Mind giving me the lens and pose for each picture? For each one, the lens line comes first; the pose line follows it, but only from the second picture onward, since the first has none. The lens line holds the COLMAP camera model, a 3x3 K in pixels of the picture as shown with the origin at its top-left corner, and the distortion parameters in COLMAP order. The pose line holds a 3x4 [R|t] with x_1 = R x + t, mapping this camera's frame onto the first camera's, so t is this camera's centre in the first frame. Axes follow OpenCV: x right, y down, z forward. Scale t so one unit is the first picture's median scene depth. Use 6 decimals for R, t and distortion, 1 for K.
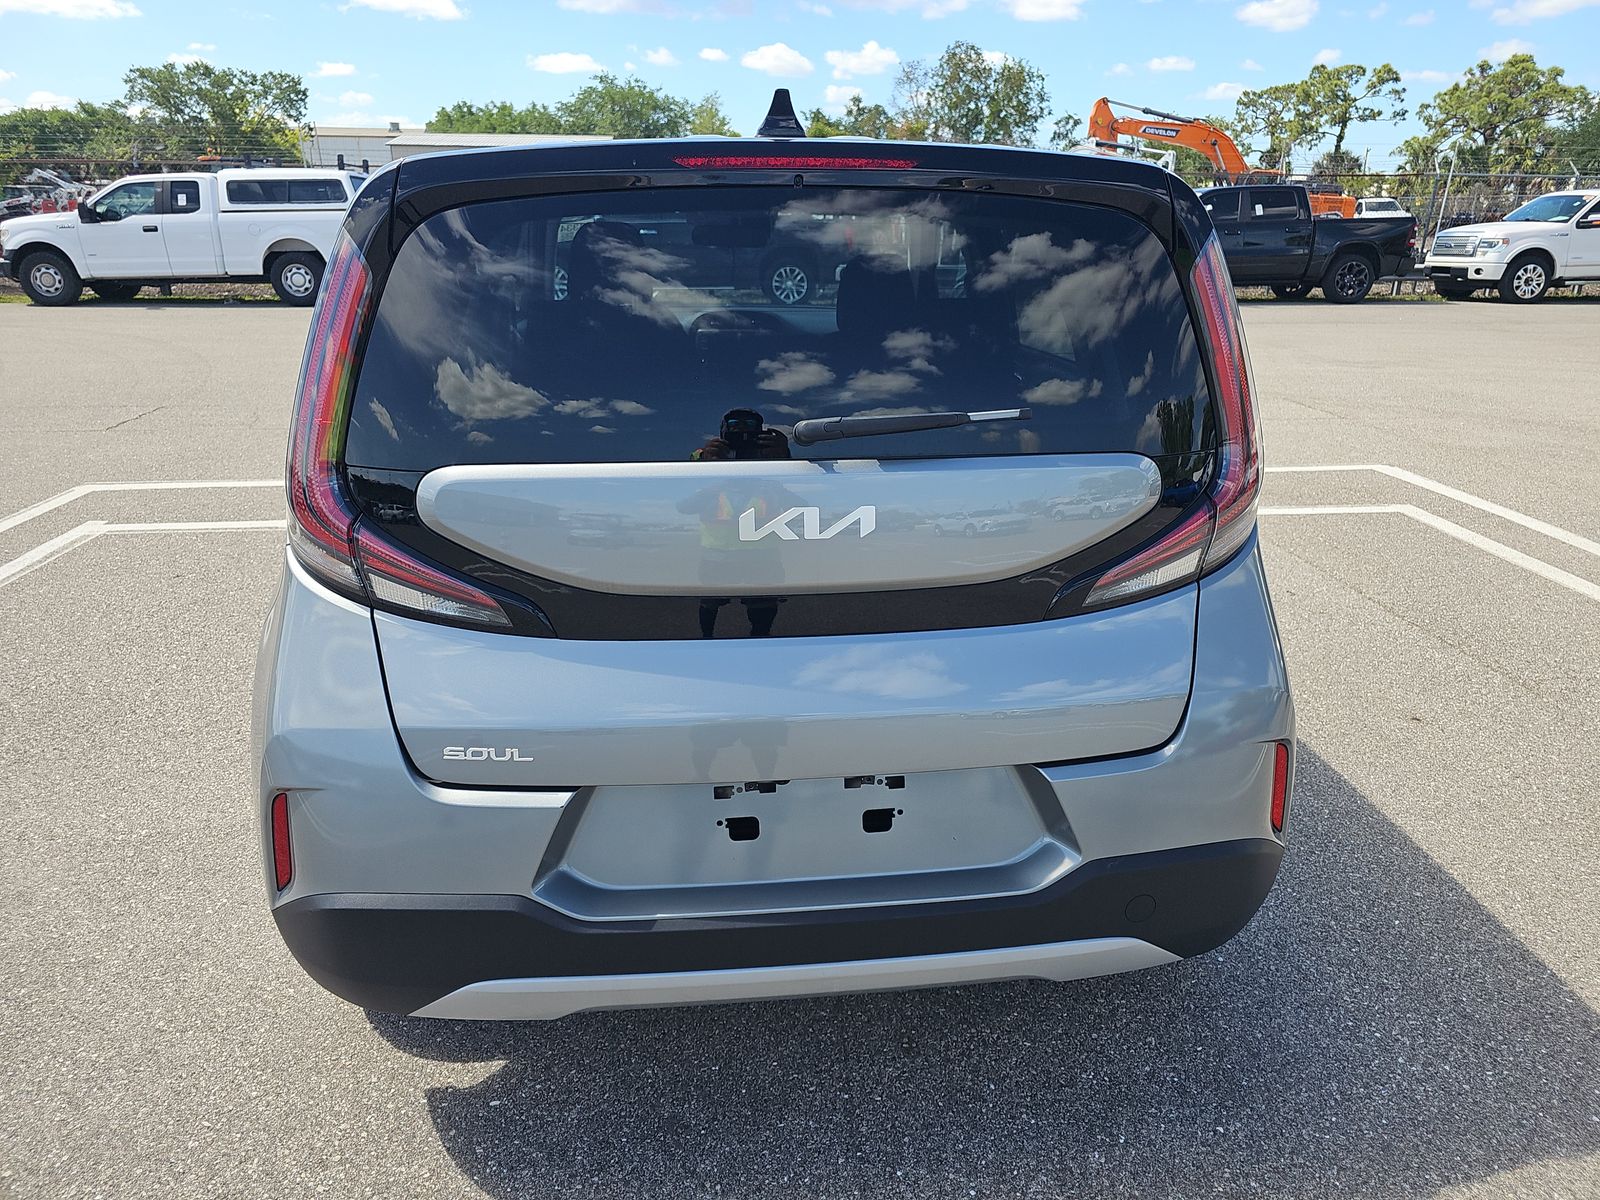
lens RADIAL K [[1166.9, 0, 808.4], [0, 1166.9, 599.1], [0, 0, 1]] dist [0.033203, -0.045673]
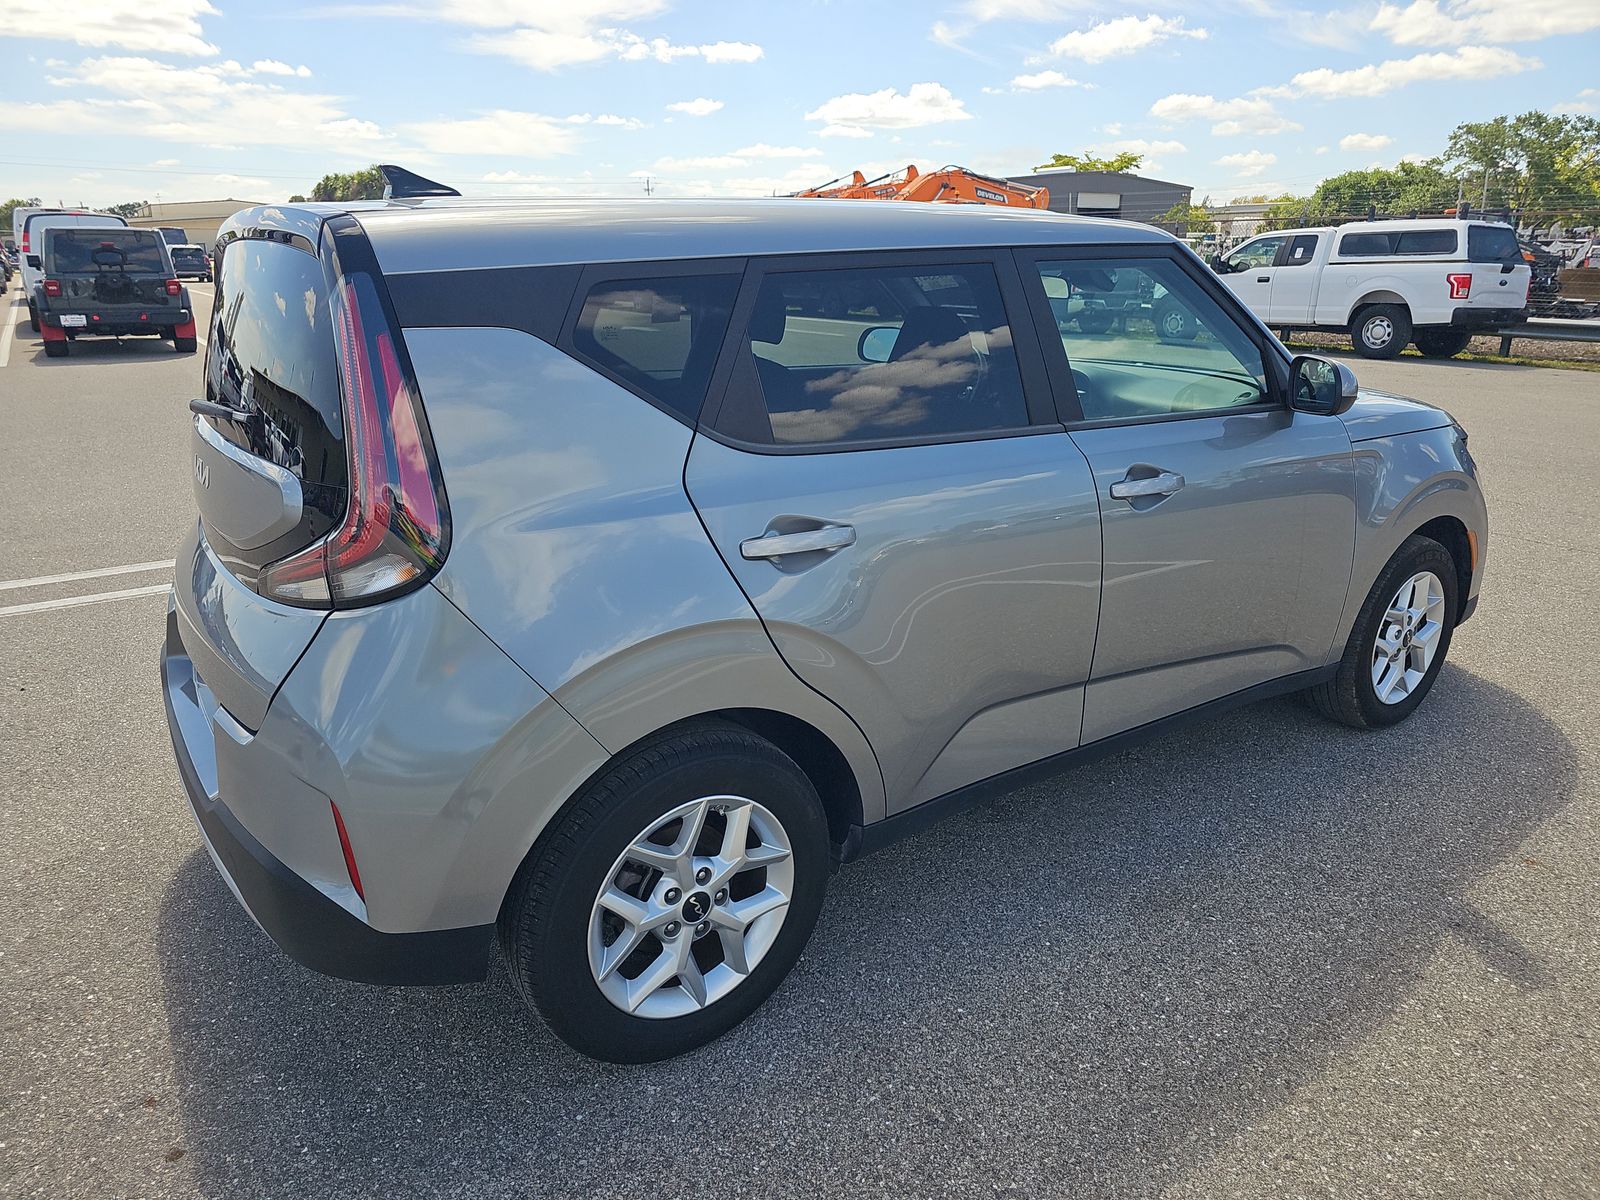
lens RADIAL K [[1166.9, 0, 808.4], [0, 1166.9, 599.1], [0, 0, 1]] dist [0.033203, -0.045673]
pose [[0.413753, 0.246906, -0.876268, 0.226923], [-0.283660, 0.949569, 0.133623, -0.045062], [0.865069, 0.193276, 0.462925, 0.142159]]
